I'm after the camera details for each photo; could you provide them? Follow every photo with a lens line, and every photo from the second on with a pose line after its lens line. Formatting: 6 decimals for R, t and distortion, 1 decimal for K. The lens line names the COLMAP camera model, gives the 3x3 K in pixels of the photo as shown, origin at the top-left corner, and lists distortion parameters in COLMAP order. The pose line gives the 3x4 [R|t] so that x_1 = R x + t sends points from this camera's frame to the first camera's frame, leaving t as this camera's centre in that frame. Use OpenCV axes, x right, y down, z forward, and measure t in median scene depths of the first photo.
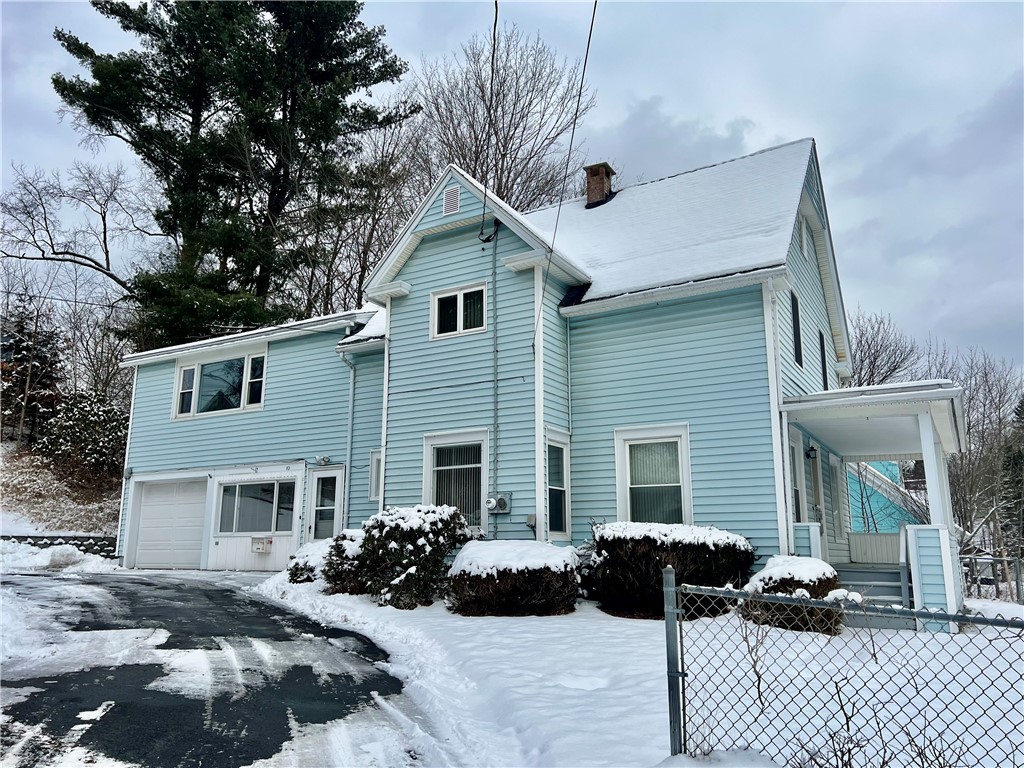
lens RADIAL K [[779.3, 0, 512.0], [0, 779.3, 384.0], [0, 0, 1]] dist [0.035718, 0.002287]
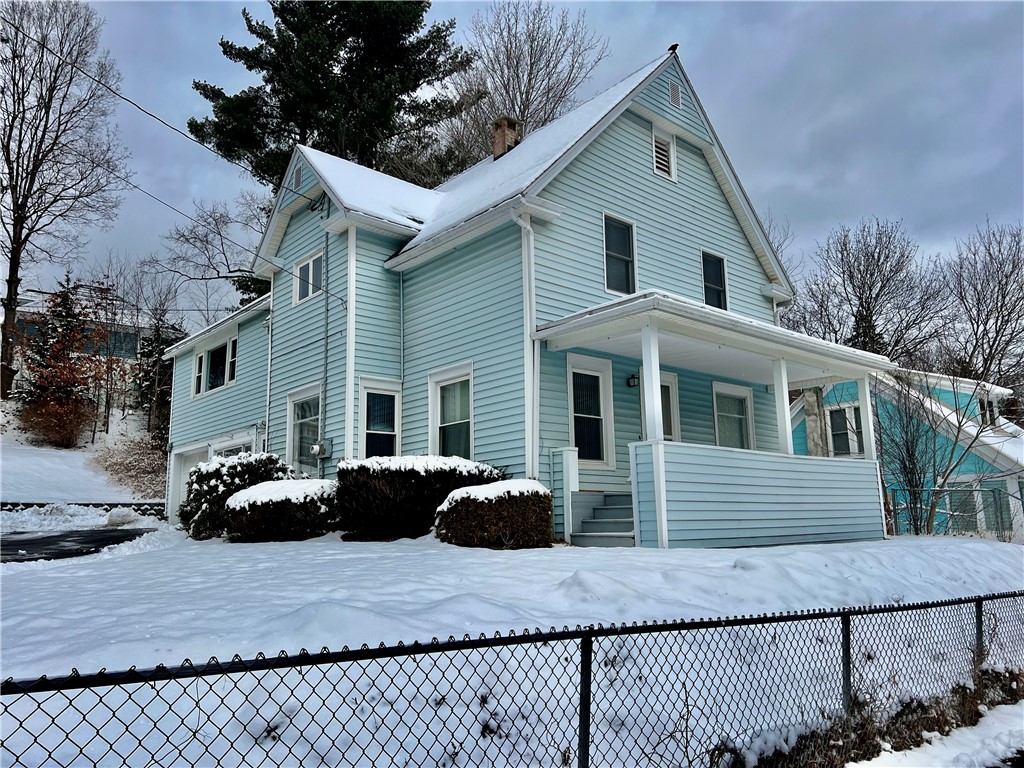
lens RADIAL K [[760.9, 0, 512.0], [0, 760.9, 384.0], [0, 0, 1]] dist [0.035249, -0.067567]
pose [[0.964799, -0.076104, -0.251734, 0.490358], [0.083666, 0.996304, 0.019458, 0.061192], [0.249323, -0.039834, 0.967601, 0.035111]]
